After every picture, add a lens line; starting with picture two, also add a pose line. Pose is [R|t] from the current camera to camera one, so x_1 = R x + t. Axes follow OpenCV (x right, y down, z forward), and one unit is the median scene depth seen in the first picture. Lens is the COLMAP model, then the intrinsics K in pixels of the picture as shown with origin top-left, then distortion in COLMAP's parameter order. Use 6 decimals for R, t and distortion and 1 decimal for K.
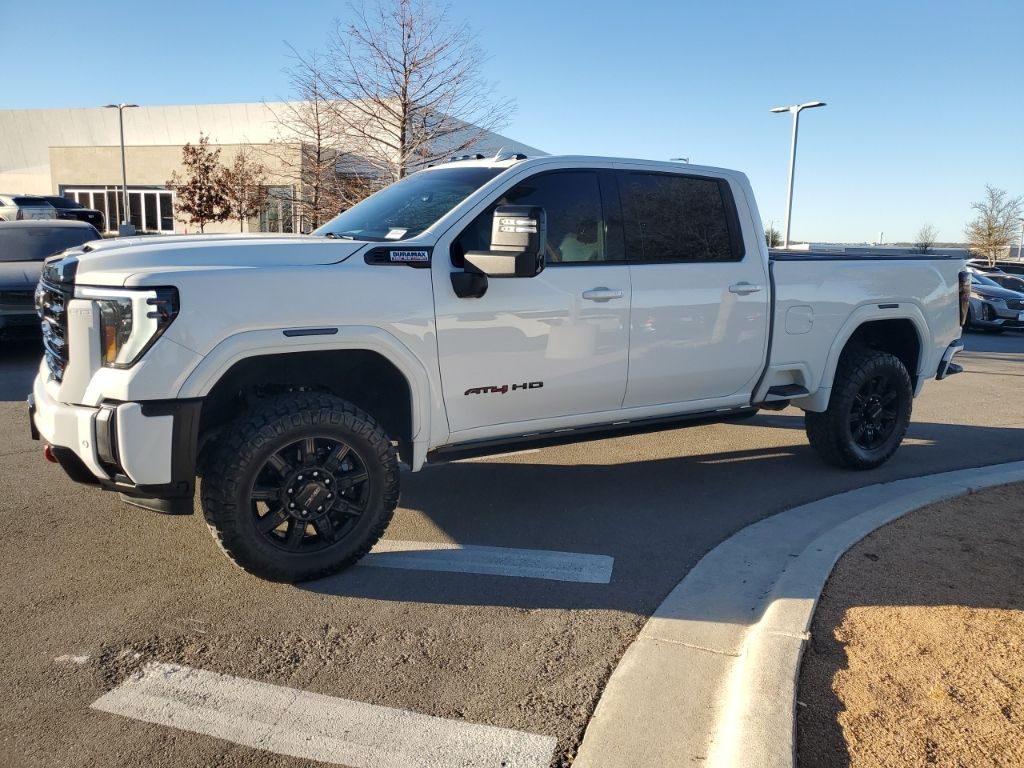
lens RADIAL K [[788.9, 0, 512.0], [0, 788.9, 384.0], [0, 0, 1]] dist [0.021243, 0.000853]
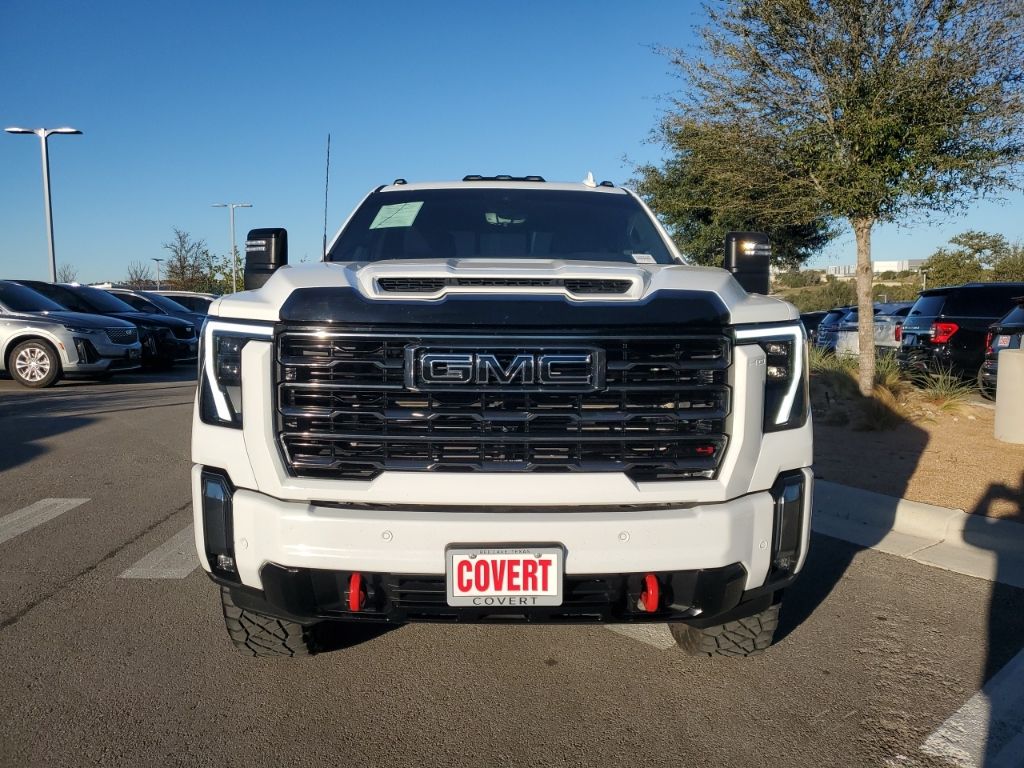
lens RADIAL K [[791.7, 0, 512.0], [0, 791.7, 384.0], [0, 0, 1]] dist [0.023770, -0.003406]
pose [[0.496525, -0.127077, 0.858670, -1.096929], [0.169127, 0.984430, 0.047891, -0.123531], [-0.851386, 0.121445, 0.510286, 0.715530]]
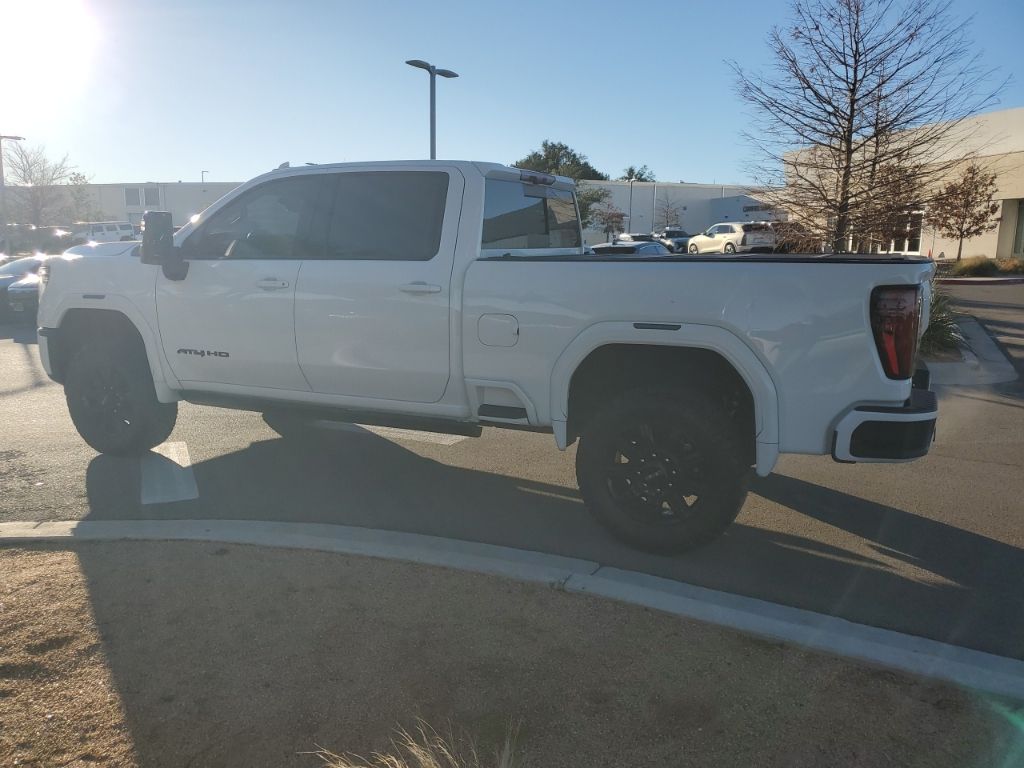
lens RADIAL K [[791.7, 0, 512.0], [0, 791.7, 384.0], [0, 0, 1]] dist [0.023770, -0.003406]
pose [[0.556760, 0.127266, -0.820867, 1.457161], [-0.151974, 0.987121, 0.049964, -0.093078], [0.816653, 0.096933, 0.568930, 0.728927]]
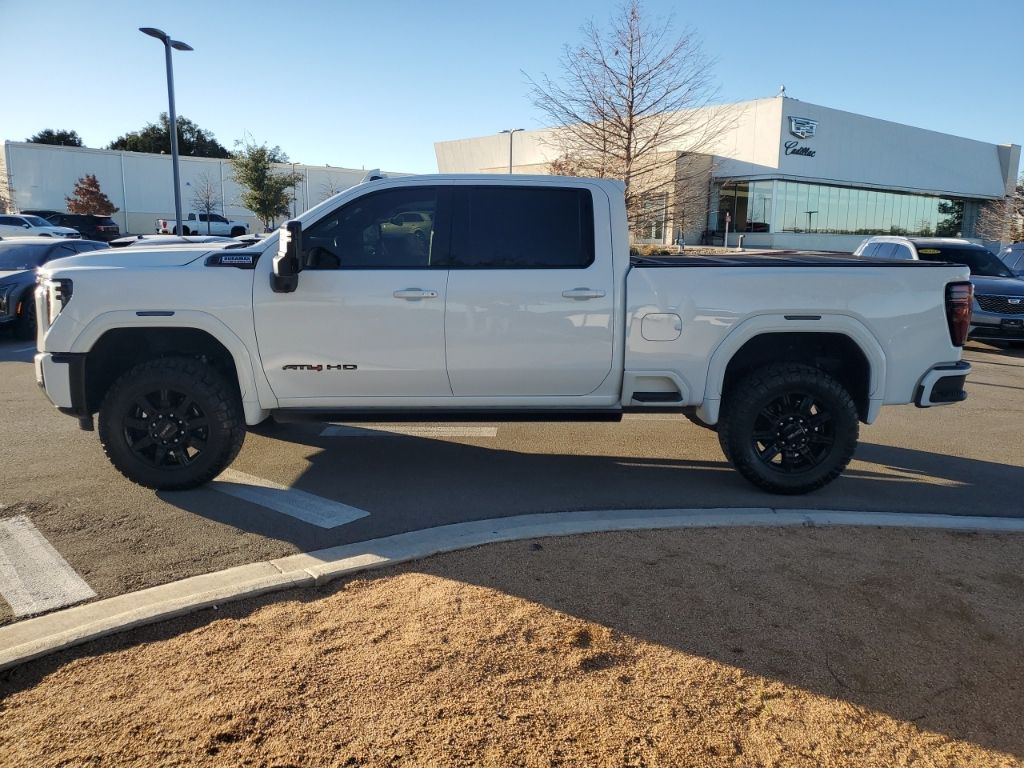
lens RADIAL K [[787.7, 0, 519.4], [0, 787.7, 392.9], [0, 0, 1]] dist [0.014037, 0.000646]
pose [[0.870891, 0.085320, -0.484013, 0.936460], [-0.082282, 0.996228, 0.027559, -0.015281], [0.484539, 0.015824, 0.874627, 0.070893]]
